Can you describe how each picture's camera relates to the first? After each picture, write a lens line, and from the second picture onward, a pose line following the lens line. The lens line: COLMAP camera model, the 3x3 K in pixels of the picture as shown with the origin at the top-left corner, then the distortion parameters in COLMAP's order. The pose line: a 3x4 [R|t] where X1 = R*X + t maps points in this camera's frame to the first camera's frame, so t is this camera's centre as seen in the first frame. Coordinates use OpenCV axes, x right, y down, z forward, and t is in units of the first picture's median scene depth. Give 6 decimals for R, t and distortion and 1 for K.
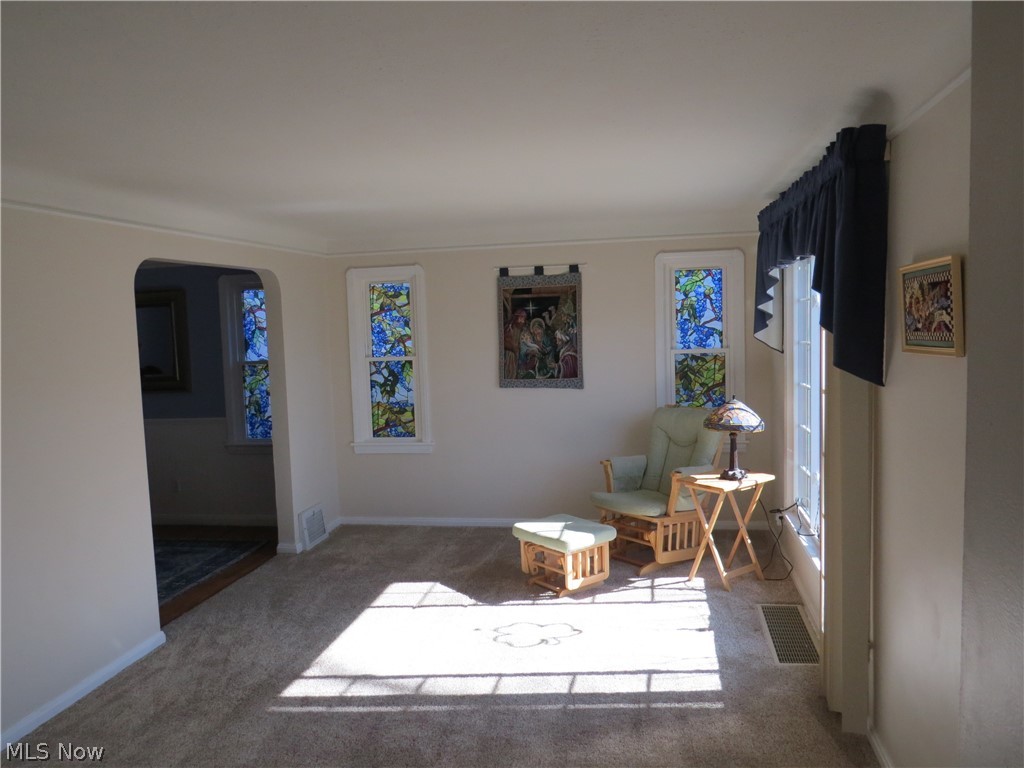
lens RADIAL K [[810.8, 0, 512.0], [0, 810.8, 401.2], [0, 0, 1]] dist [0.047669, 0.000110]
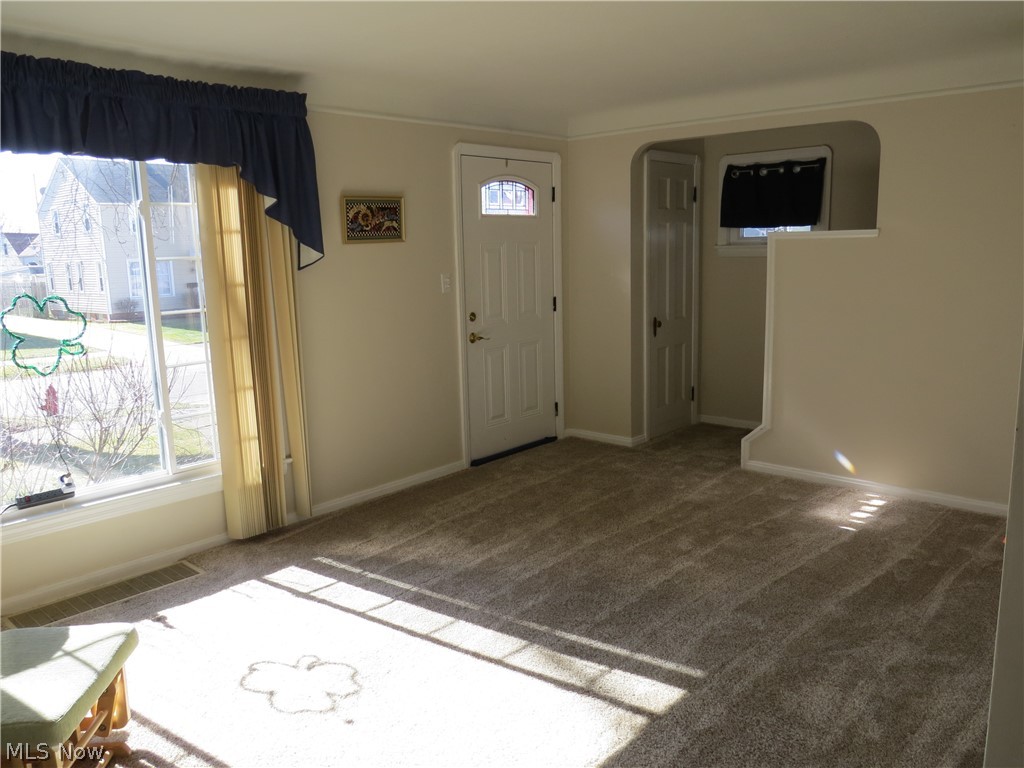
lens RADIAL K [[810.8, 0, 512.0], [0, 810.8, 401.2], [0, 0, 1]] dist [0.047669, 0.000110]
pose [[-0.853556, -0.035489, 0.519791, -0.314696], [0.111349, 0.962200, 0.248542, -0.053814], [-0.508964, 0.270023, -0.817340, 0.970297]]
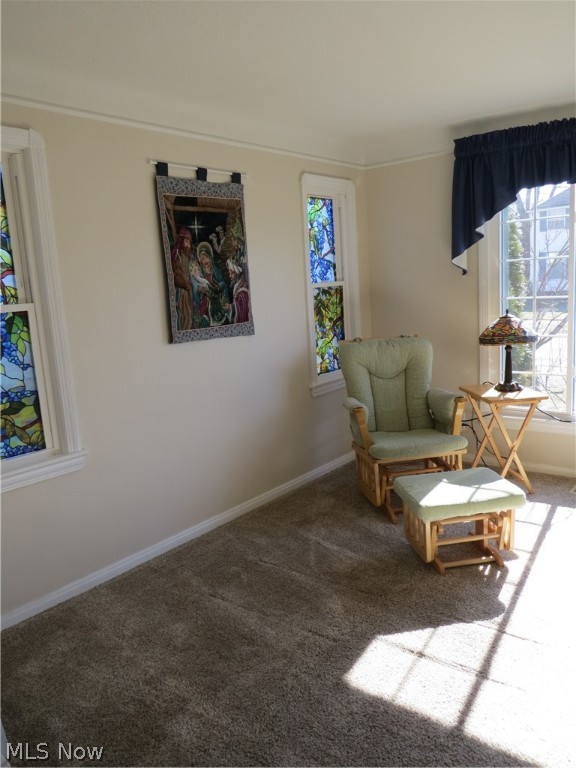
lens RADIAL K [[608.1, 0, 288.0], [0, 608.1, 384.0], [0, 0, 1]] dist [0.047669, 0.000110]
pose [[0.476683, -0.145170, 0.867006, -0.427451], [0.134636, 0.986690, 0.091186, -0.017377], [-0.868704, 0.073264, 0.489884, 0.687534]]
